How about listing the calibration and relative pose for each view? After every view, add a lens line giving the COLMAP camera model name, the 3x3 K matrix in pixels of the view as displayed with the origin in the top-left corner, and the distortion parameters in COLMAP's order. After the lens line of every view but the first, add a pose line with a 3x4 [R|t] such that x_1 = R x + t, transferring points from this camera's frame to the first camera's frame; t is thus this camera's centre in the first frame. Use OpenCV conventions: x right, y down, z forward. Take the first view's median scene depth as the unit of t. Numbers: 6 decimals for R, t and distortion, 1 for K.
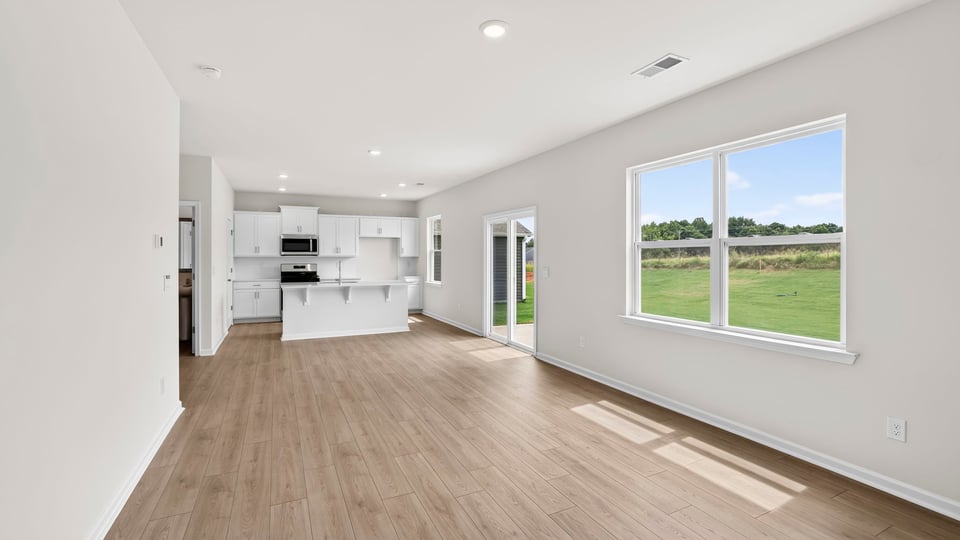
lens RADIAL K [[434.1, 0, 474.0], [0, 434.1, 258.3], [0, 0, 1]] dist [-0.001244, 0.000340]
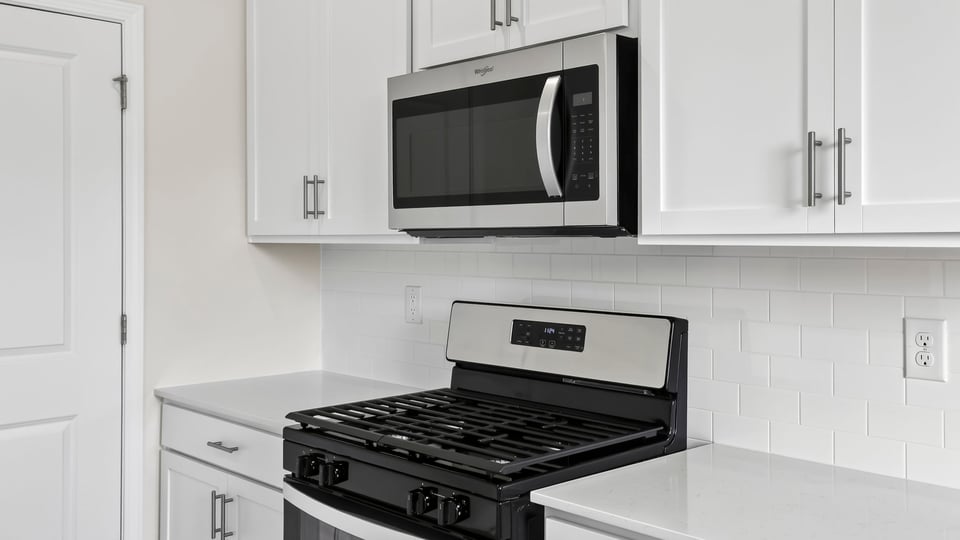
lens RADIAL K [[936.6, 0, 479.3], [0, 936.6, 236.3], [0, 0, 1]] dist [0.049025, 0.002713]
pose [[0.314960, 0.001378, -0.949104, -0.168224], [0.001314, 0.999997, 0.001888, -0.006469], [0.949104, -0.001842, 0.314958, 0.895923]]
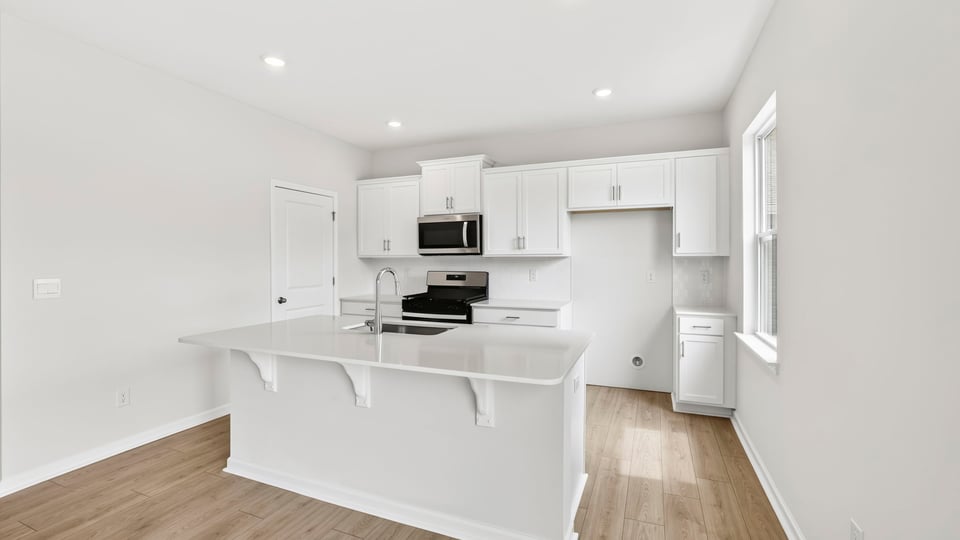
lens RADIAL K [[434.1, 0, 474.0], [0, 434.1, 258.3], [0, 0, 1]] dist [-0.001244, 0.000340]
pose [[0.663835, 0.000126, -0.747879, -0.002225], [0.003589, 0.999988, 0.003354, -0.003968], [0.747871, -0.004910, 0.663826, 0.667611]]
